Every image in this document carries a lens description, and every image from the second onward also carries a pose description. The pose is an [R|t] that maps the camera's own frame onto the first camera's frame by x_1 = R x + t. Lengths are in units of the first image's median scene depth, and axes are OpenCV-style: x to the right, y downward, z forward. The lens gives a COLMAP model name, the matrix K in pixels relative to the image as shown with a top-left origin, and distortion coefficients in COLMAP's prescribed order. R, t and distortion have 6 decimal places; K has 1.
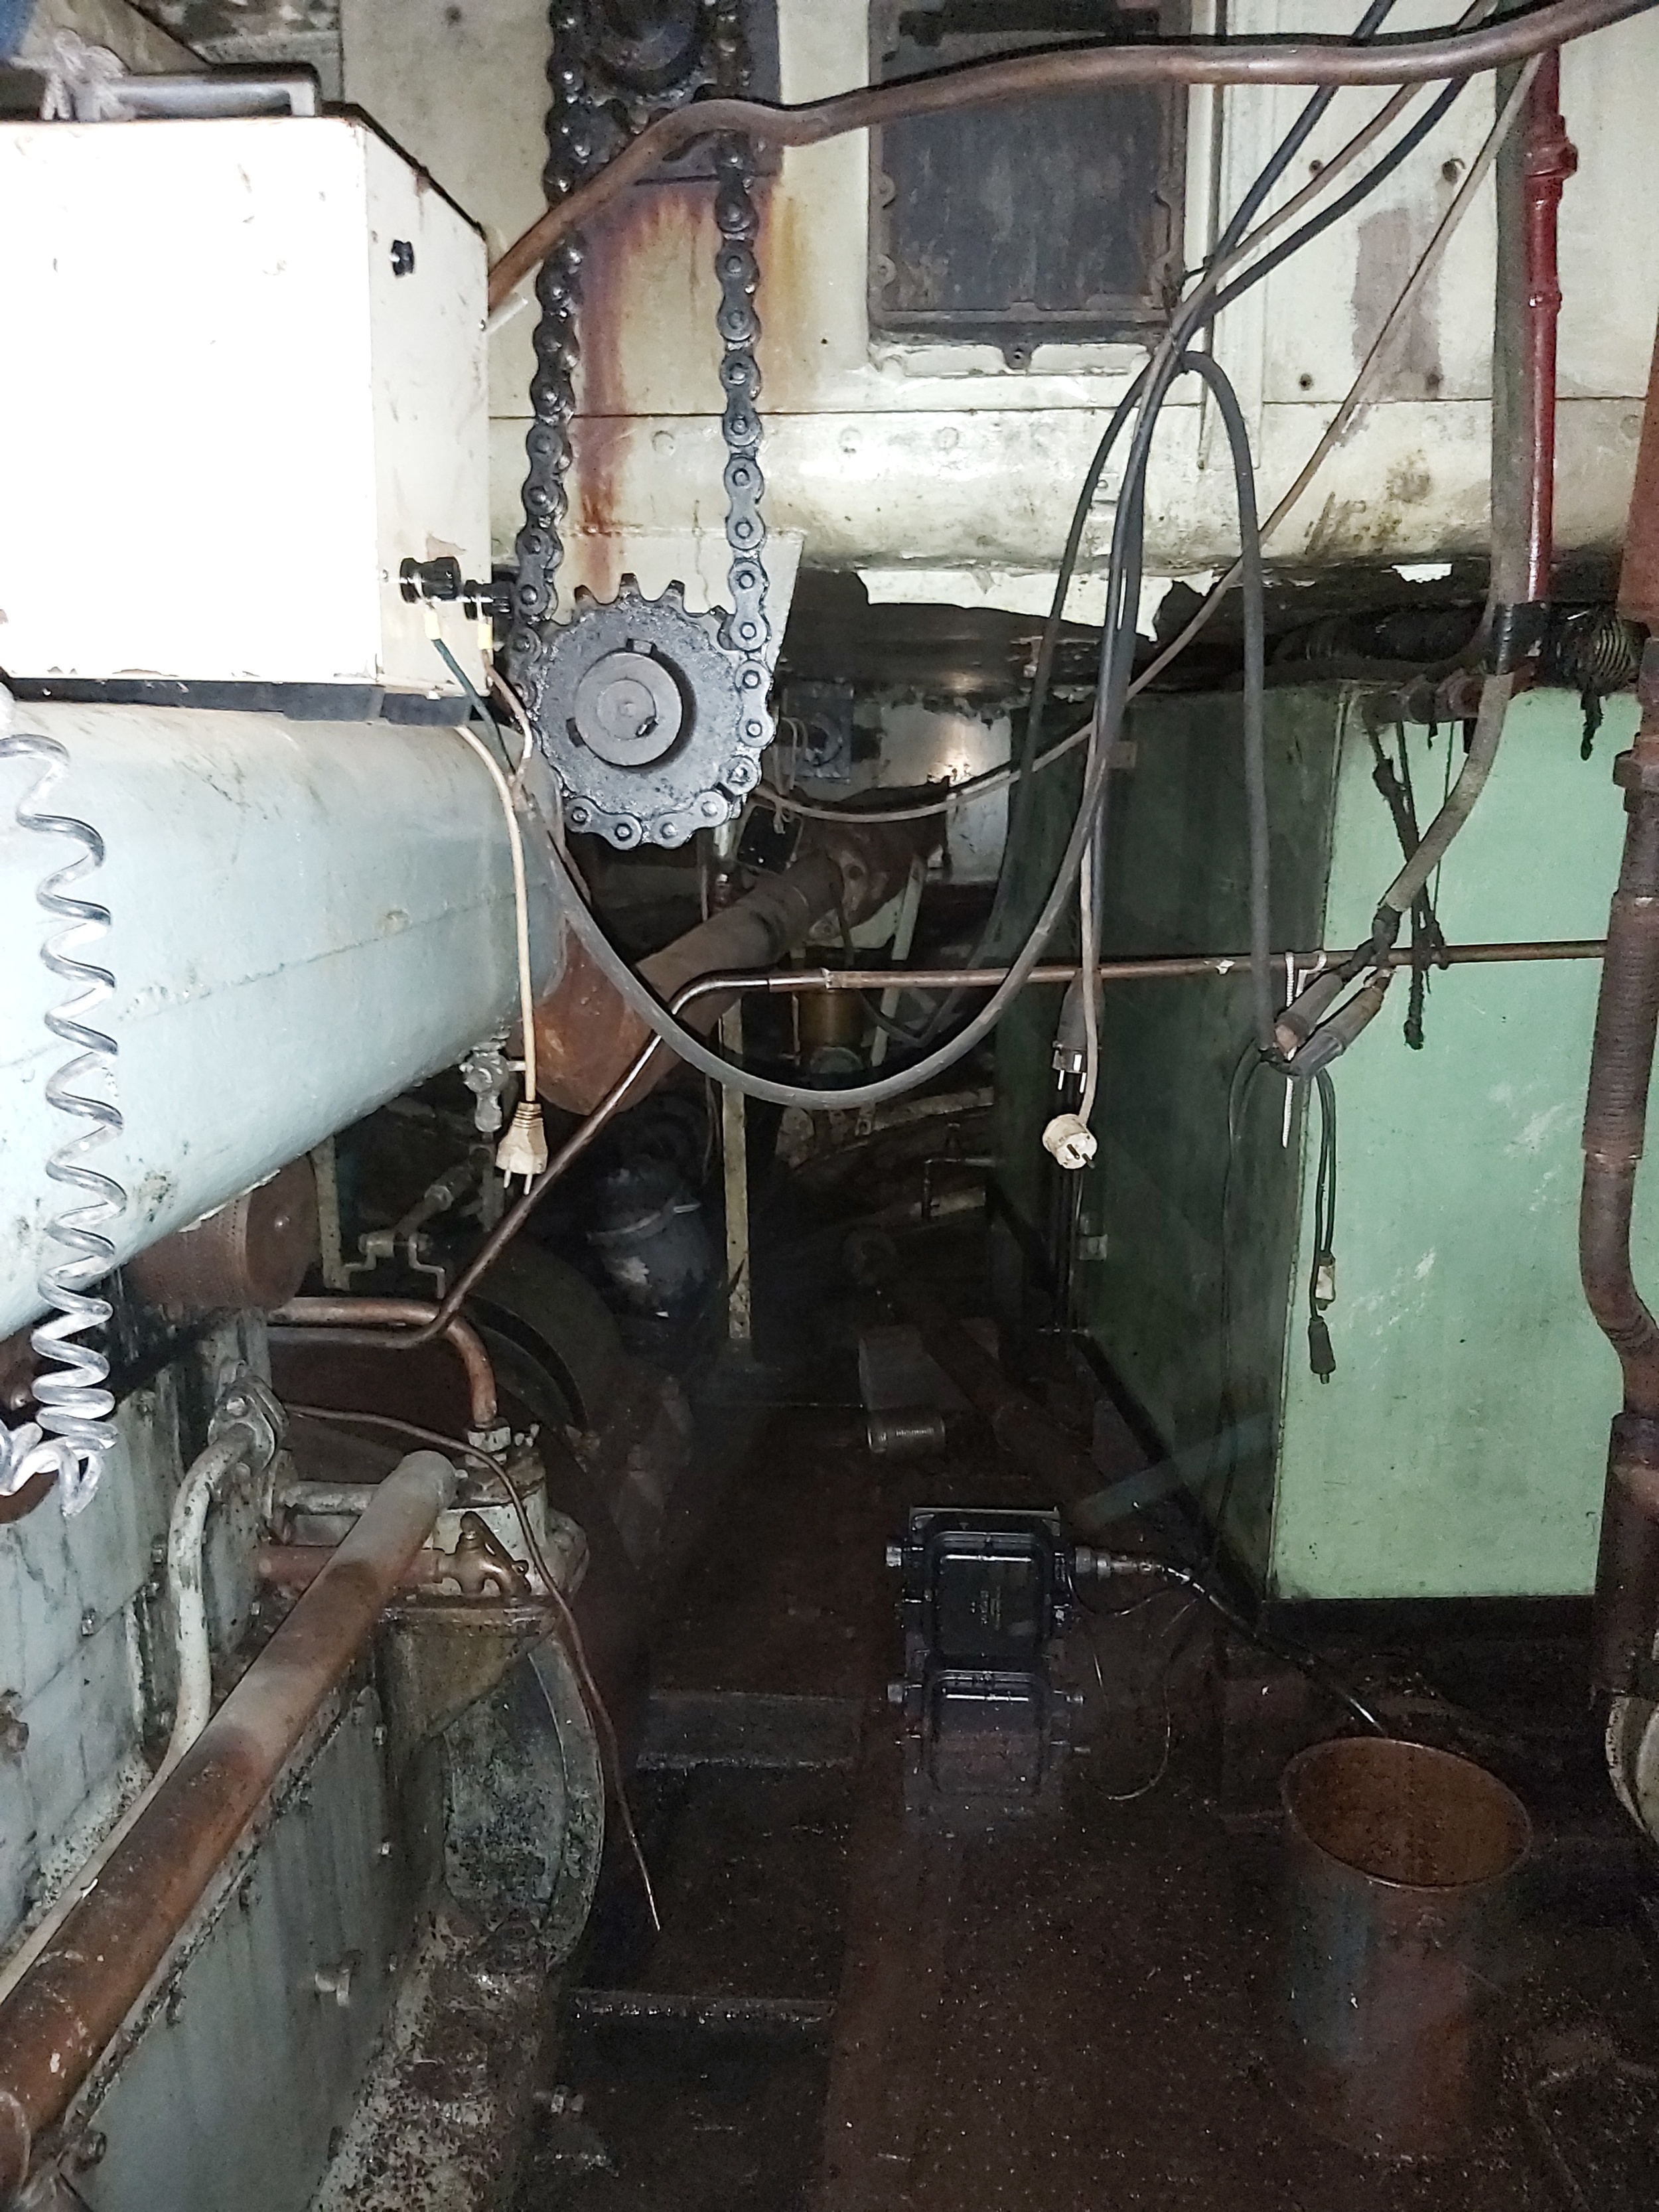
lens RADIAL K [[1704.0, 0, 819.2], [0, 1704.0, 1097.3], [0, 0, 1]] dist [-0.005166, -0.004899]
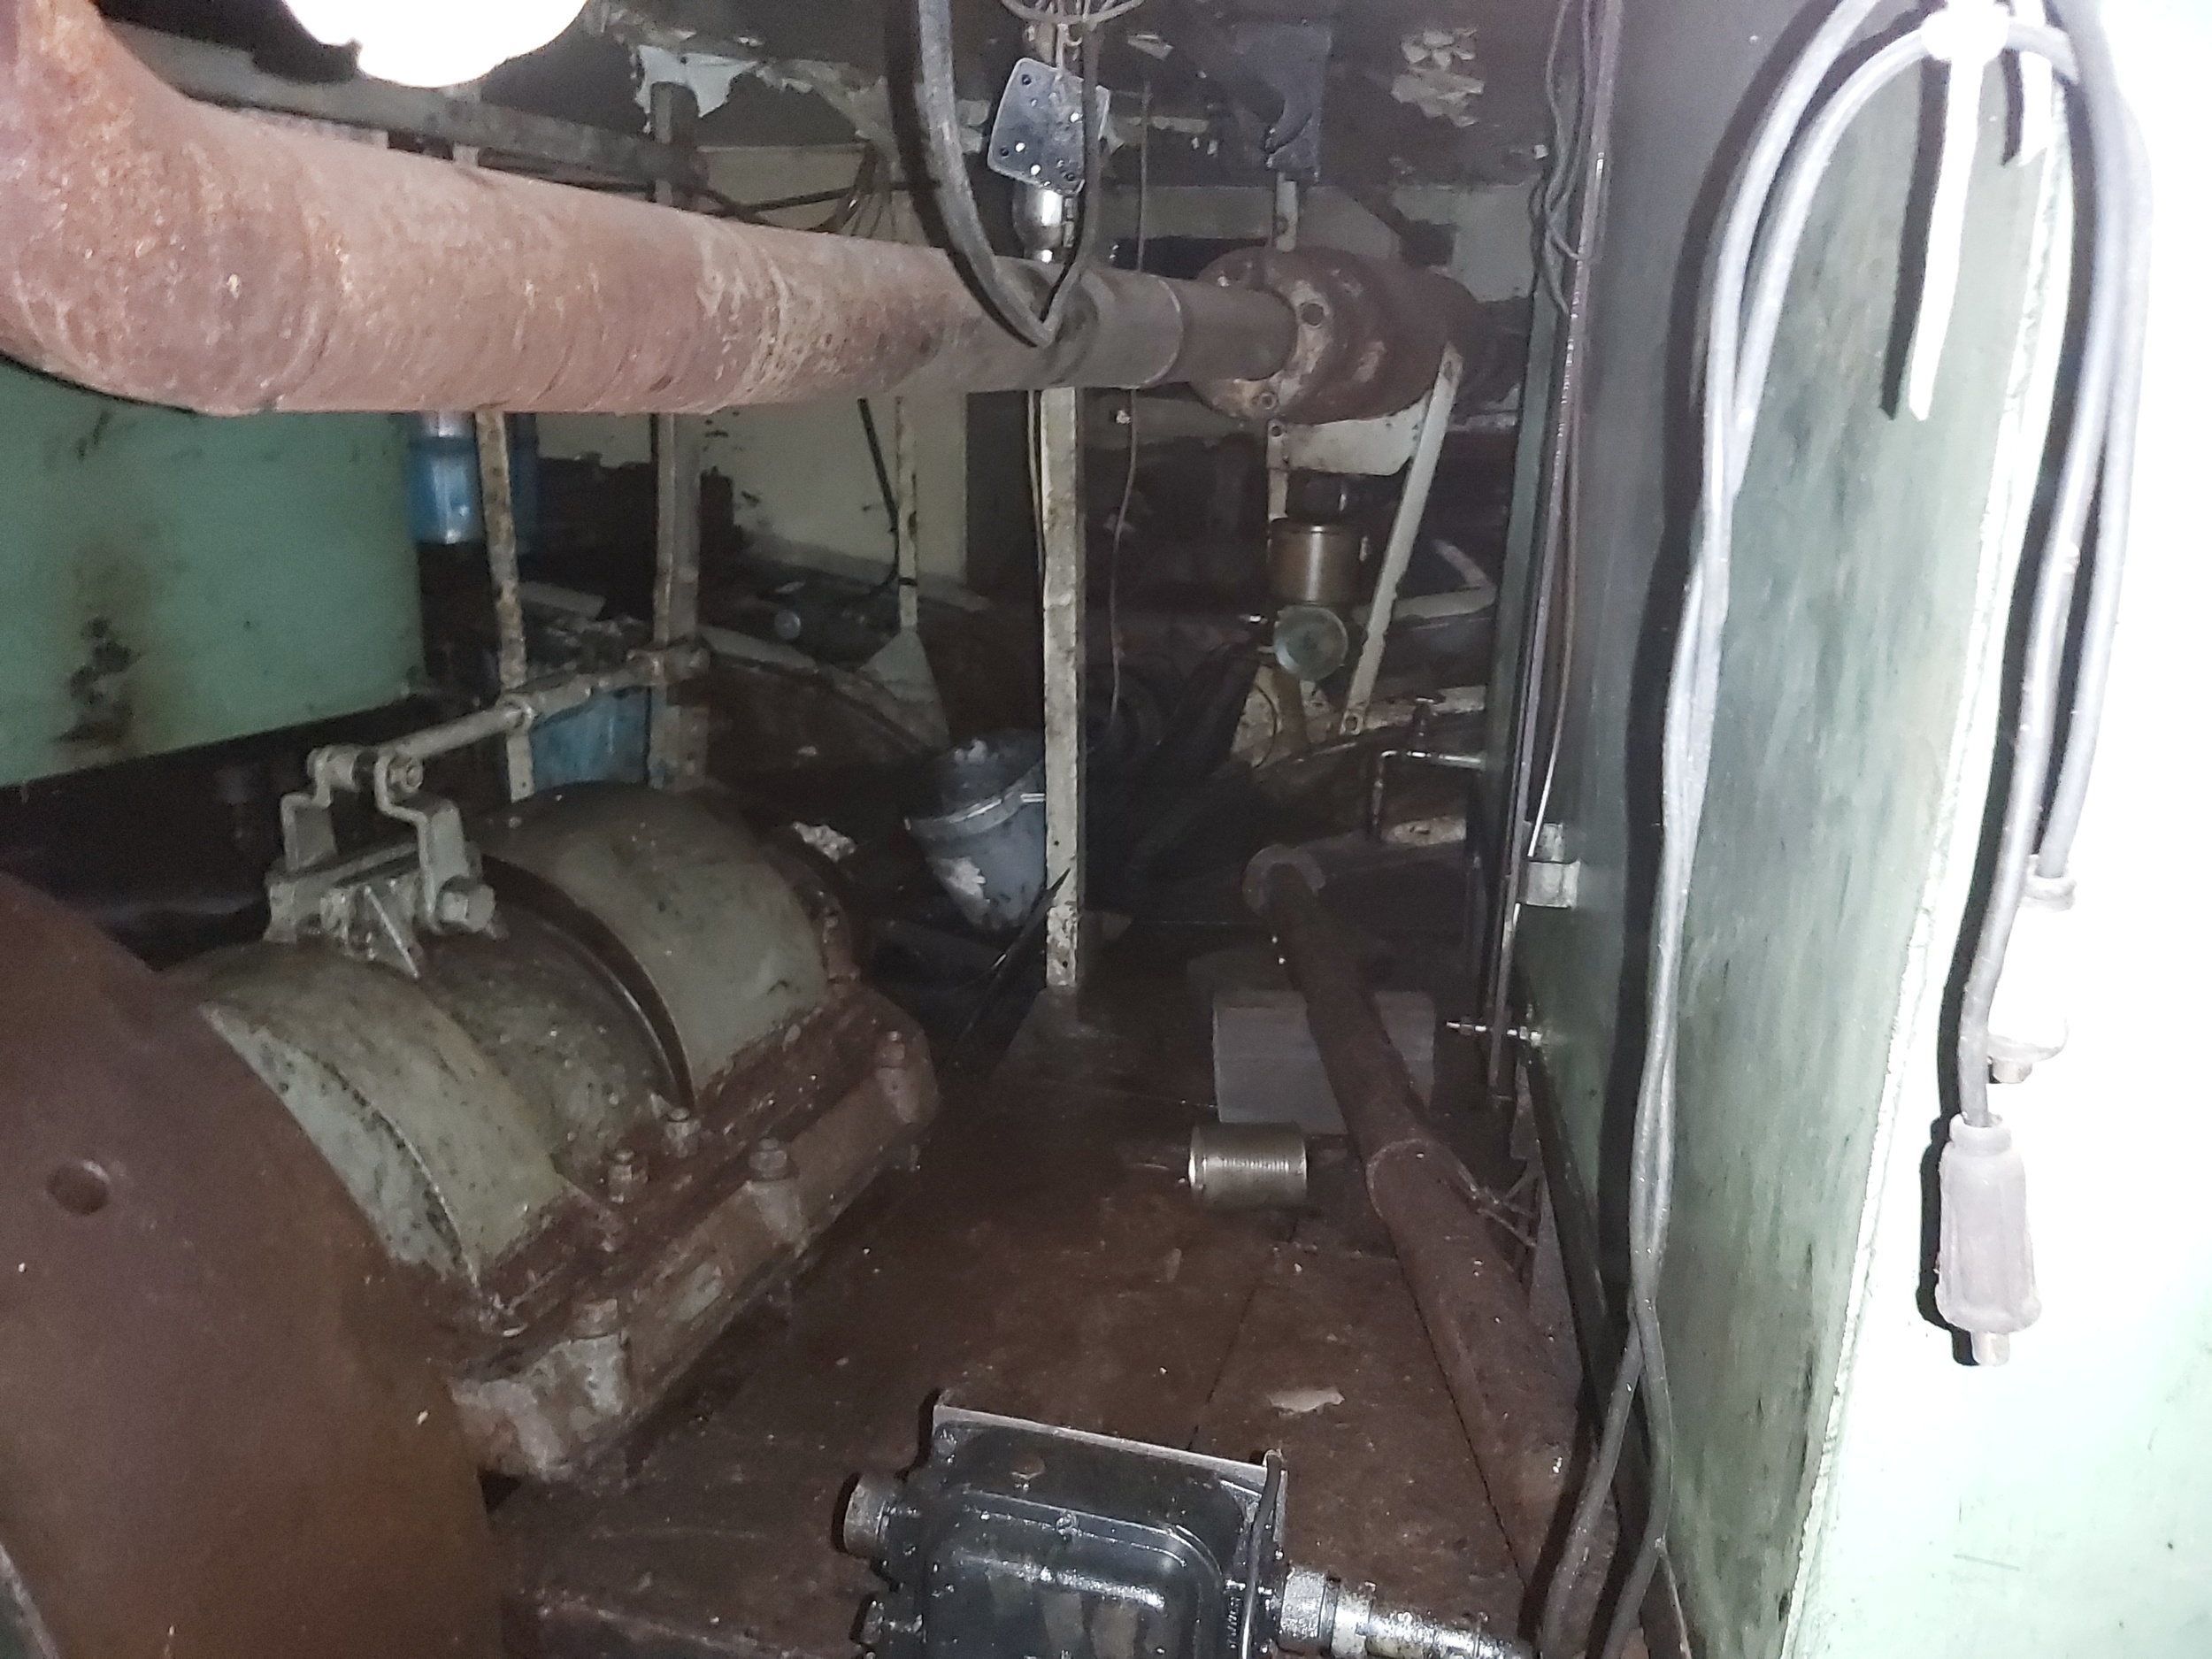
lens RADIAL K [[1704.1, 0, 1118.1], [0, 1704.1, 847.2], [0, 0, 1]] dist [-0.005166, -0.004899]
pose [[0.977542, 0.089513, -0.190787, 0.092430], [-0.077765, 0.994635, 0.068213, 0.036005], [0.195869, -0.051845, 0.979259, 0.321229]]
